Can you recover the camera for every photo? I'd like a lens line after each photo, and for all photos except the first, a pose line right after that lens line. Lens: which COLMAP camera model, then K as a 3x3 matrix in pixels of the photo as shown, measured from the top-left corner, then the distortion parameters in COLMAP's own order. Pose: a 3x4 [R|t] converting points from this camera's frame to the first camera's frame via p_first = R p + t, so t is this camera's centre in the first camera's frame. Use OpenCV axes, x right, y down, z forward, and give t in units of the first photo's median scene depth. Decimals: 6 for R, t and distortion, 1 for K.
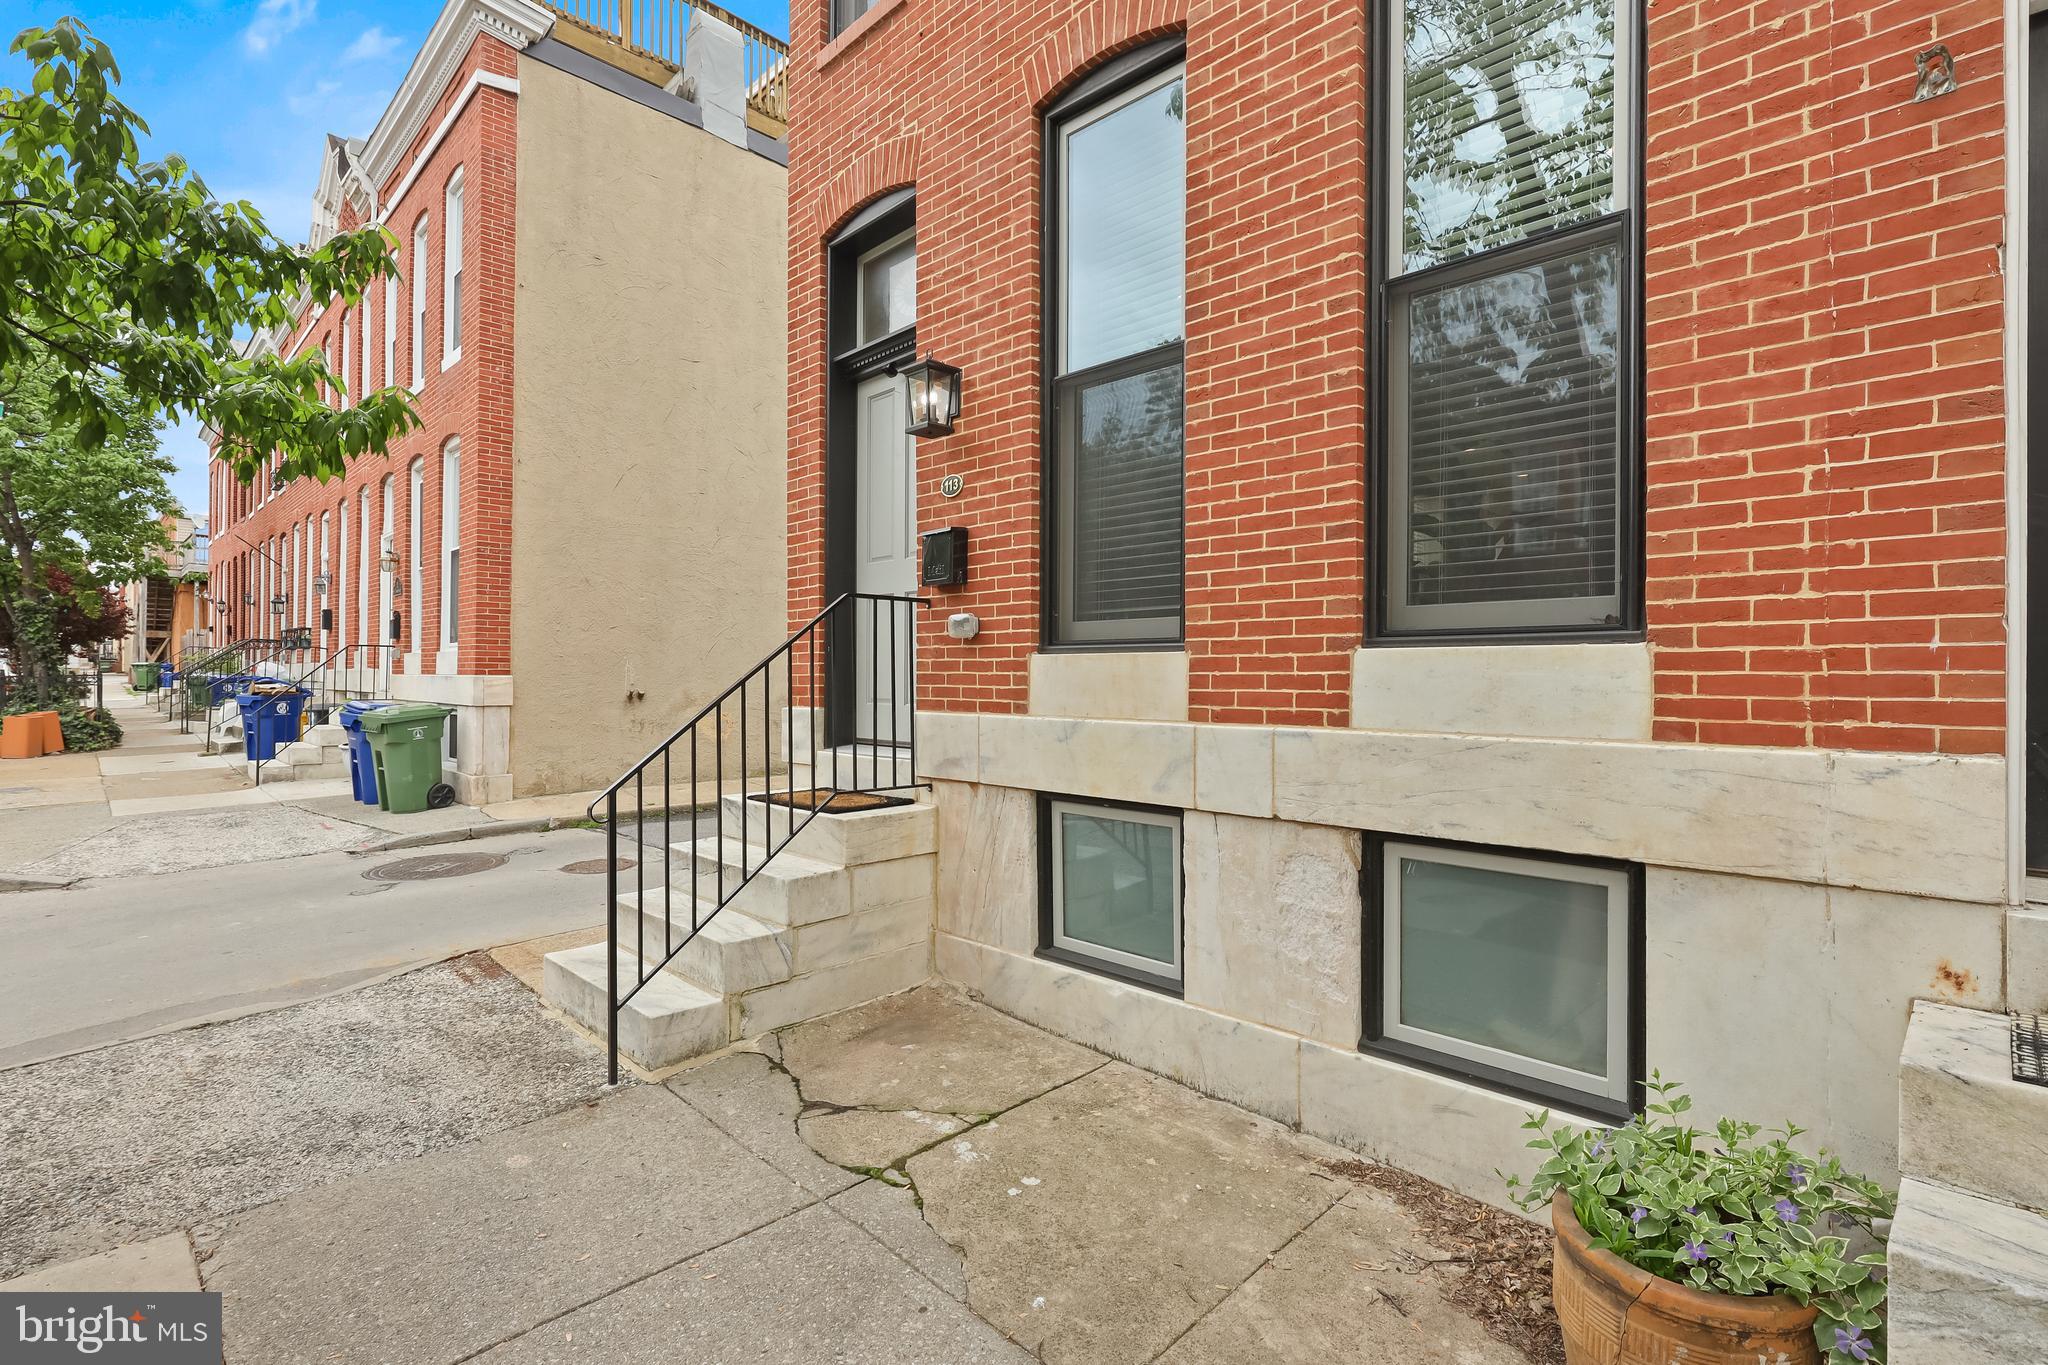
lens RADIAL K [[934.3, 0, 1020.5], [0, 934.3, 681.3], [0, 0, 1]] dist [-0.000955, 0.000957]
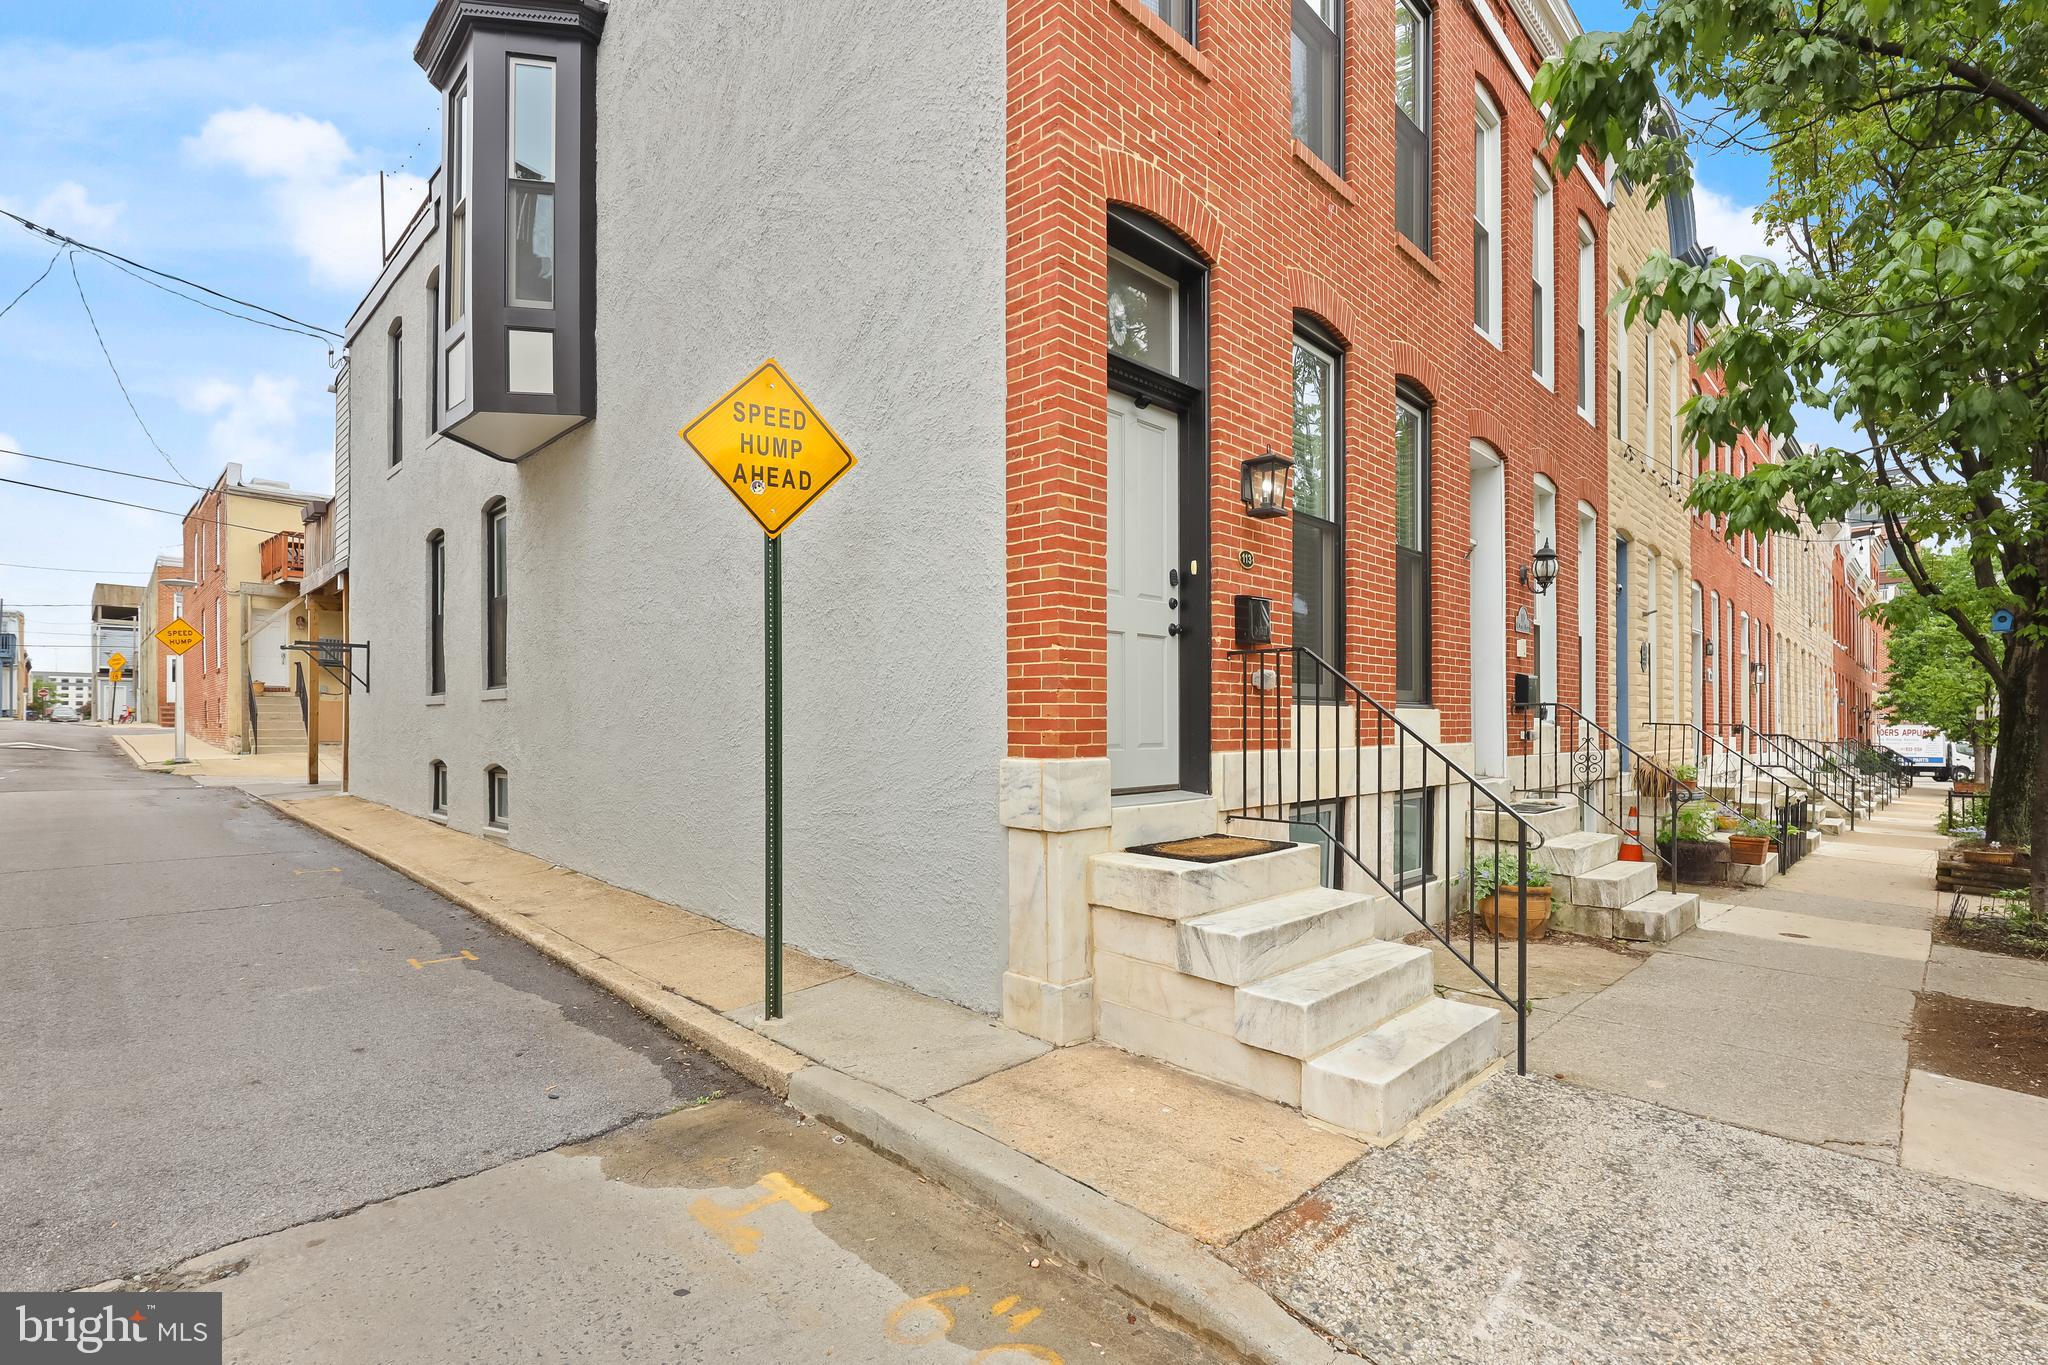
lens RADIAL K [[934.3, 0, 1032.5], [0, 934.3, 724.4], [0, 0, 1]] dist [-0.000955, 0.000957]
pose [[0.003254, -0.006926, 0.999971, -1.615310], [-0.001503, 0.999975, 0.006931, -0.009622], [-0.999994, -0.001525, 0.003244, 1.626705]]
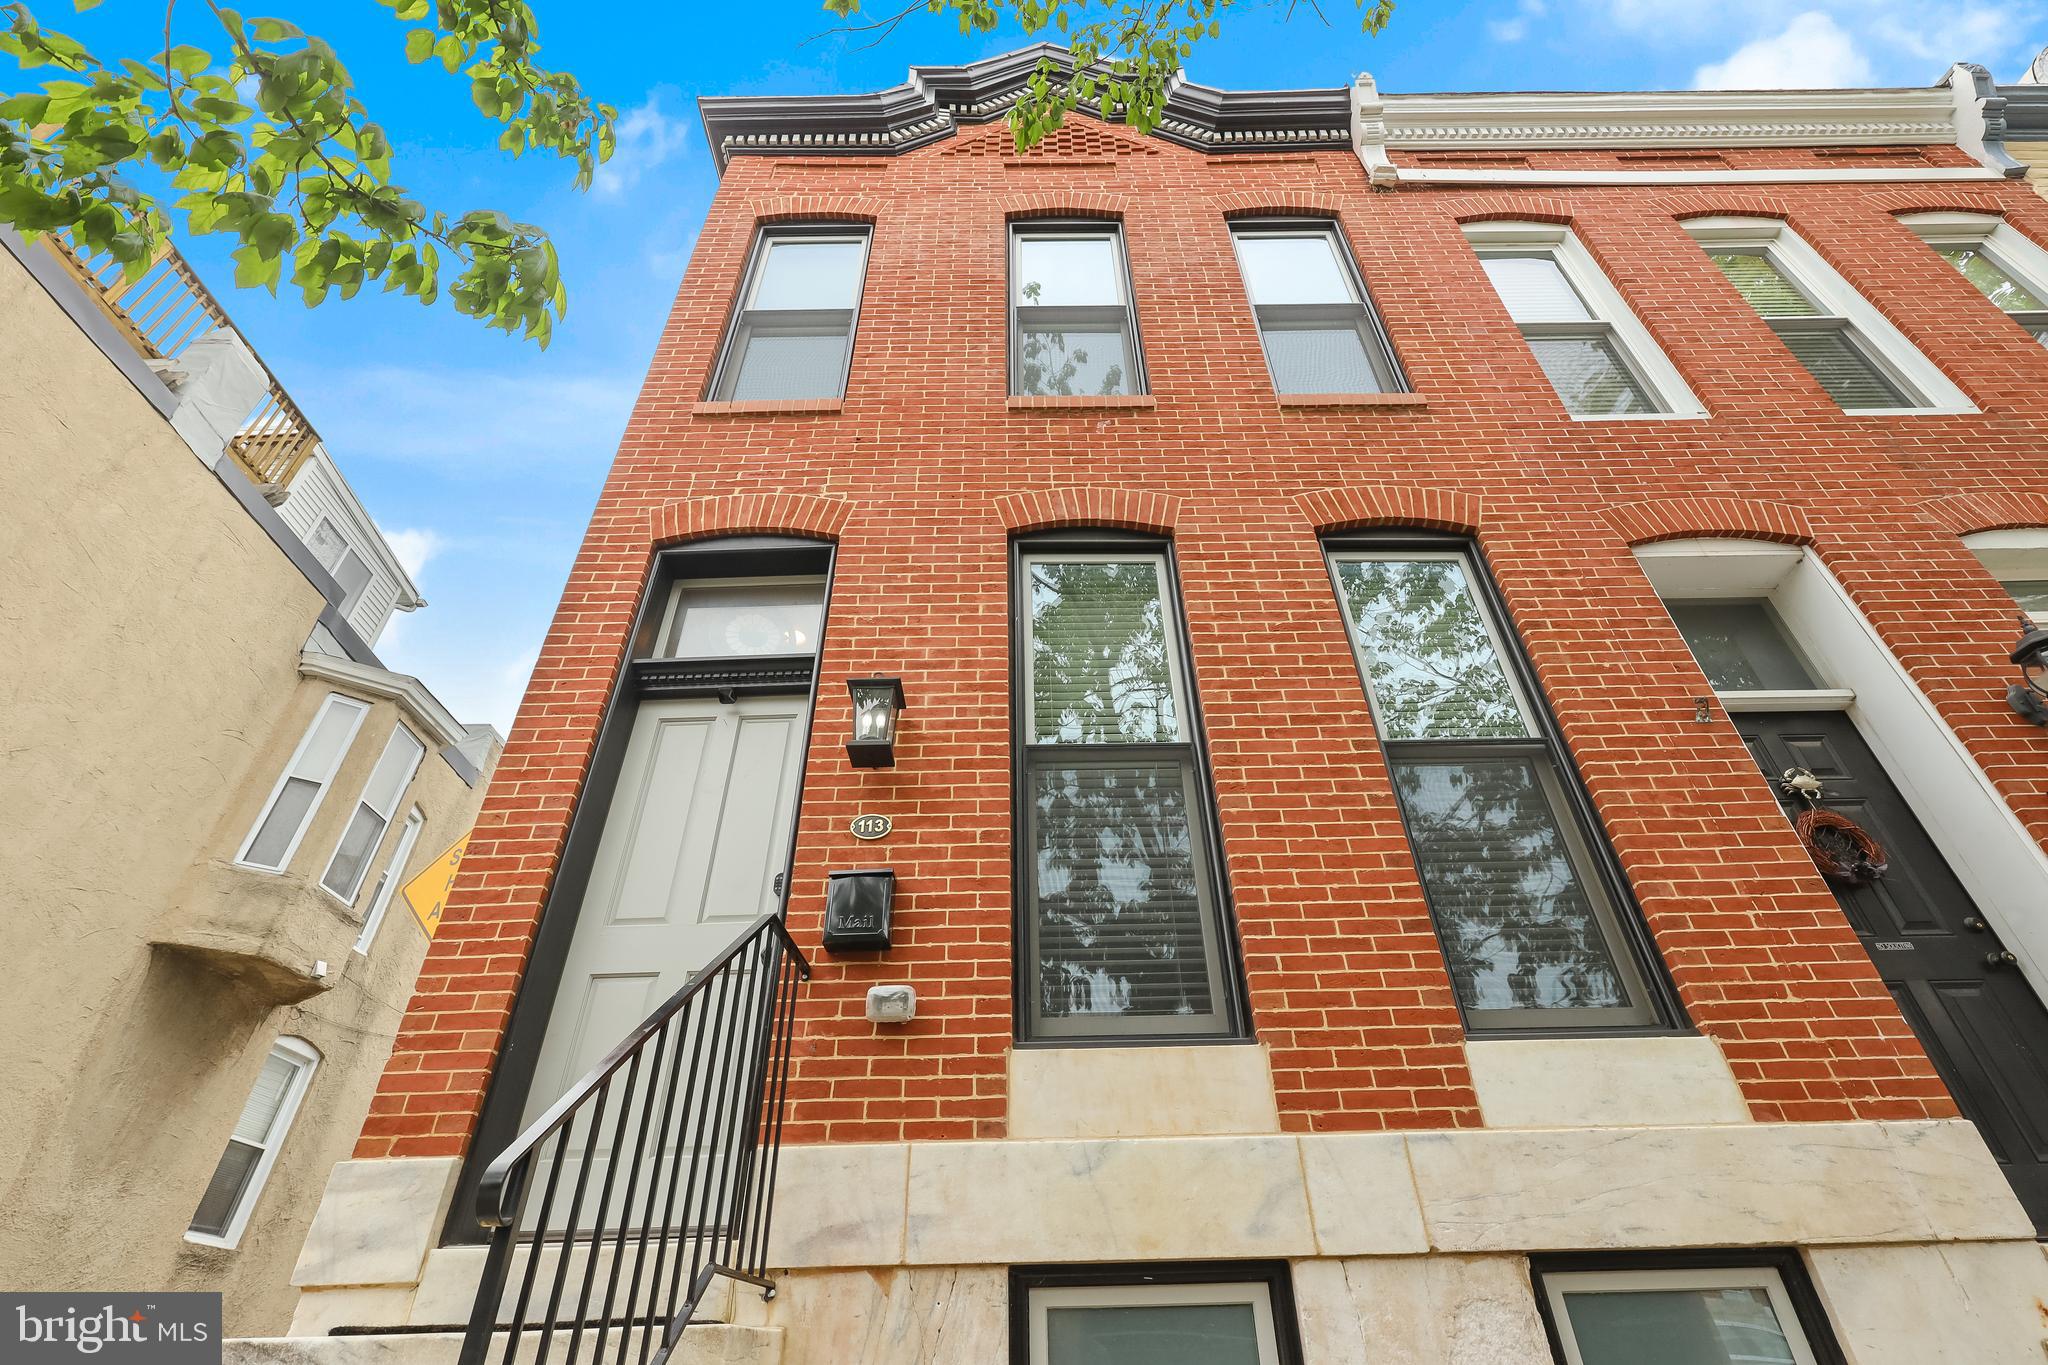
lens RADIAL K [[934.3, 0, 1026.1], [0, 934.3, 669.8], [0, 0, 1]] dist [-0.000955, 0.000957]
pose [[0.715426, 0.408584, 0.566768, -0.619694], [0.024030, 0.796318, -0.604400, 0.212882], [-0.698275, 0.446023, 0.559888, 0.525309]]
